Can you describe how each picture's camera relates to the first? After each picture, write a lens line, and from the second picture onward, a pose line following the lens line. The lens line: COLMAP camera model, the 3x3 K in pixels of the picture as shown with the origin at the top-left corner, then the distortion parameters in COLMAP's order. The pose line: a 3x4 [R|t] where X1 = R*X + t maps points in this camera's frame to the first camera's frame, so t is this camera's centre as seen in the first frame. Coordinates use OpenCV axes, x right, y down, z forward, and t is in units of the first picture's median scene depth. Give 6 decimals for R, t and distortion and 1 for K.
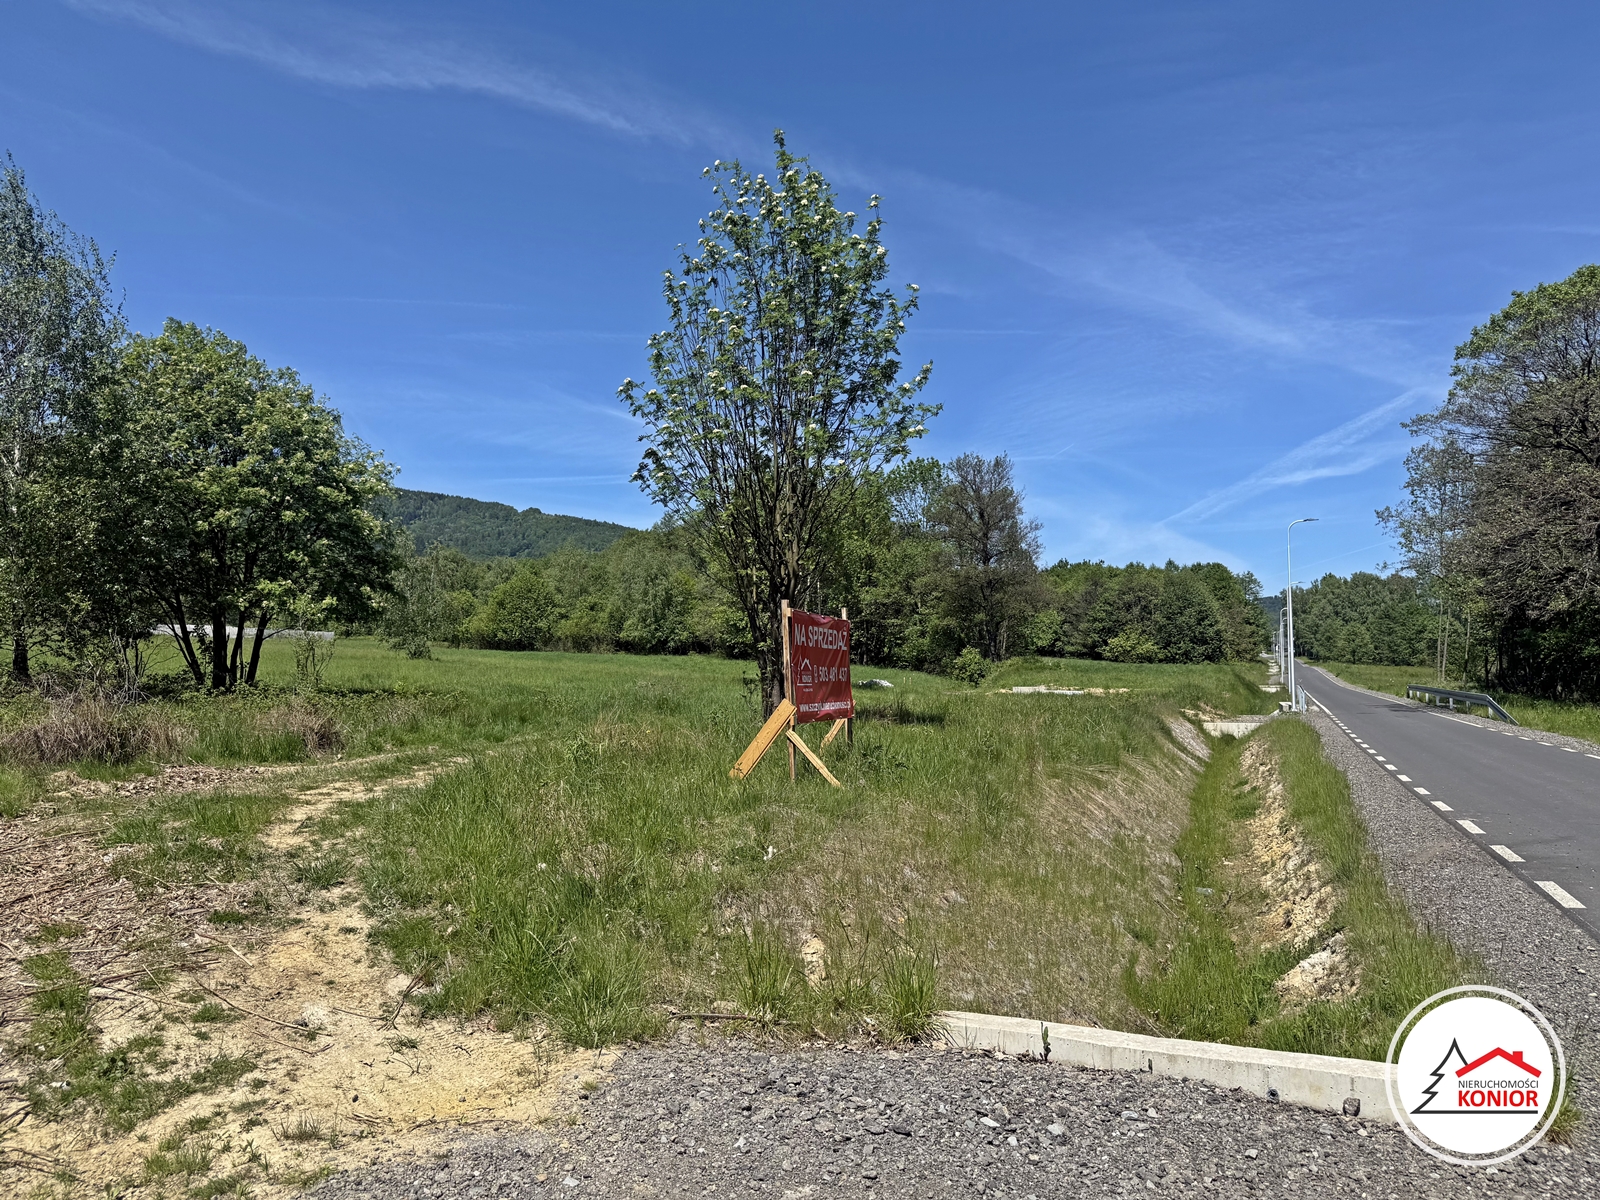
lens RADIAL K [[1182.7, 0, 797.6], [0, 1182.7, 609.6], [0, 0, 1]] dist [0.019631, -0.002173]
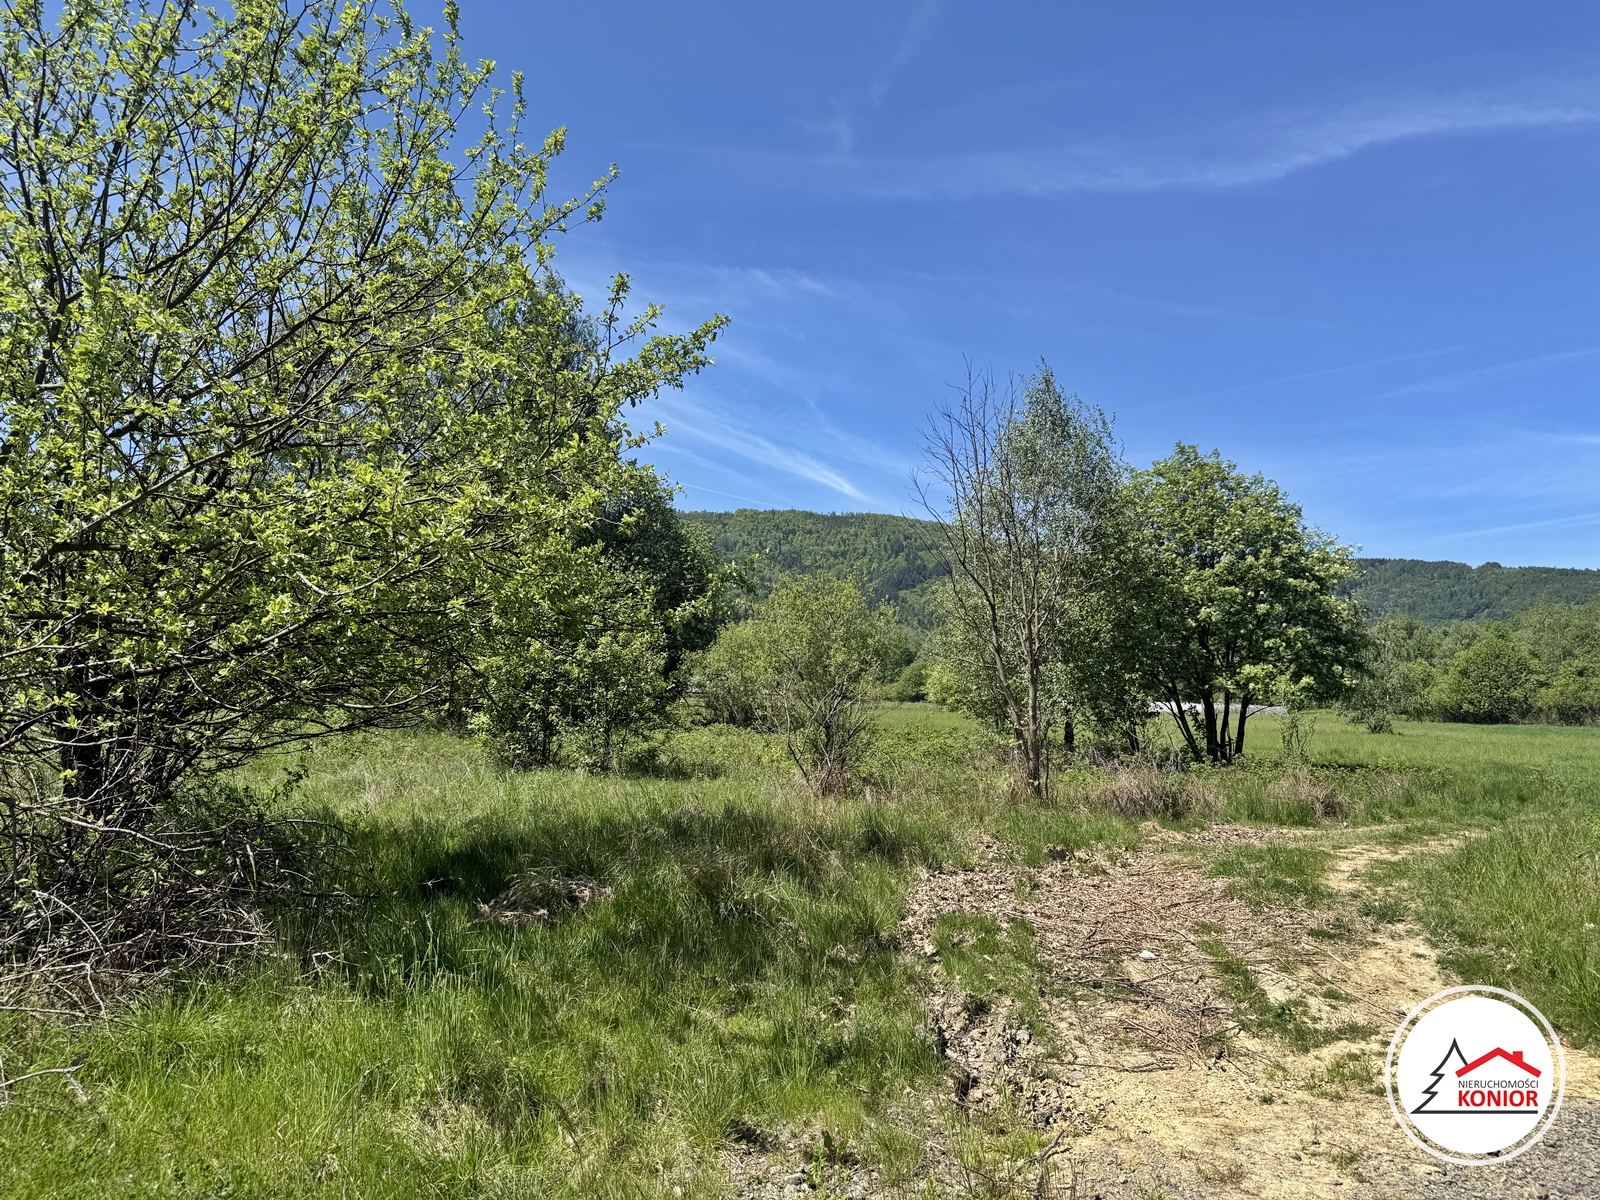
lens RADIAL K [[1182.7, 0, 797.6], [0, 1182.7, 609.6], [0, 0, 1]] dist [0.019631, -0.002173]
pose [[0.731388, -0.070745, -0.678282, 0.012084], [0.029694, 0.996965, -0.071965, -0.012083], [0.681315, 0.032493, 0.731269, -0.164106]]
